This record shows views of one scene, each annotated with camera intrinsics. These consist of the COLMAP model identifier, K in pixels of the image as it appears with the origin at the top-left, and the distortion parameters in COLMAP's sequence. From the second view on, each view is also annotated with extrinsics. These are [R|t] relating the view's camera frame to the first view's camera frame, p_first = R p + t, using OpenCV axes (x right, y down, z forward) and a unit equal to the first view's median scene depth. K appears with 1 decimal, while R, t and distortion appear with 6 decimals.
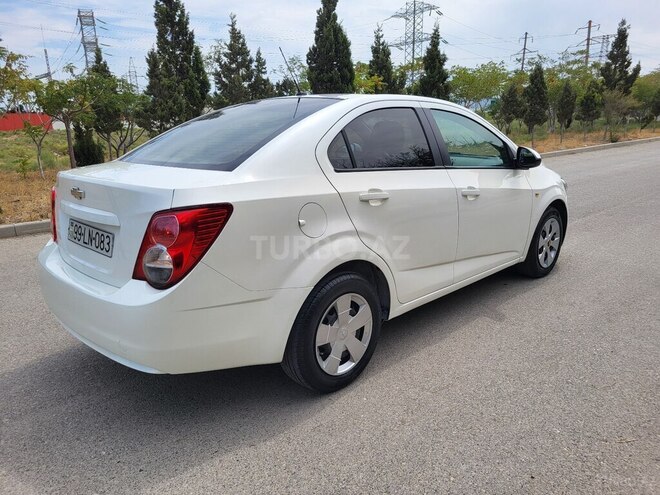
lens RADIAL K [[504.9, 0, 327.5], [0, 504.9, 253.3], [0, 0, 1]] dist [0.050790, -0.035582]
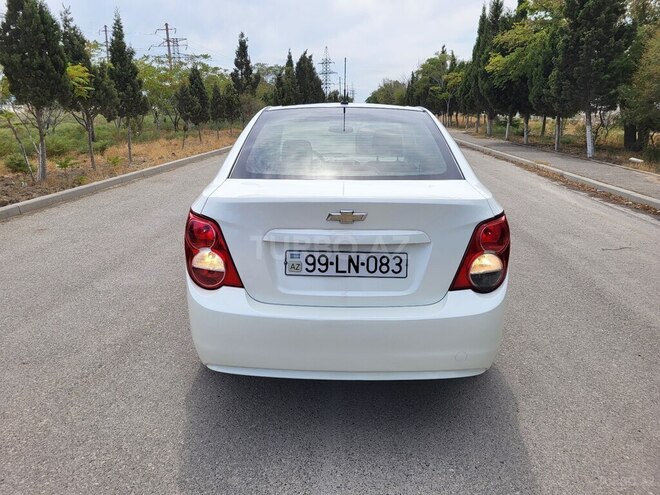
lens RADIAL K [[504.9, 0, 329.5], [0, 504.9, 250.6], [0, 0, 1]] dist [0.050790, -0.035582]
pose [[0.726715, -0.159591, 0.668144, -0.758450], [0.156158, 0.985554, 0.065559, -0.083222], [-0.668955, 0.056693, 0.741138, 0.252092]]
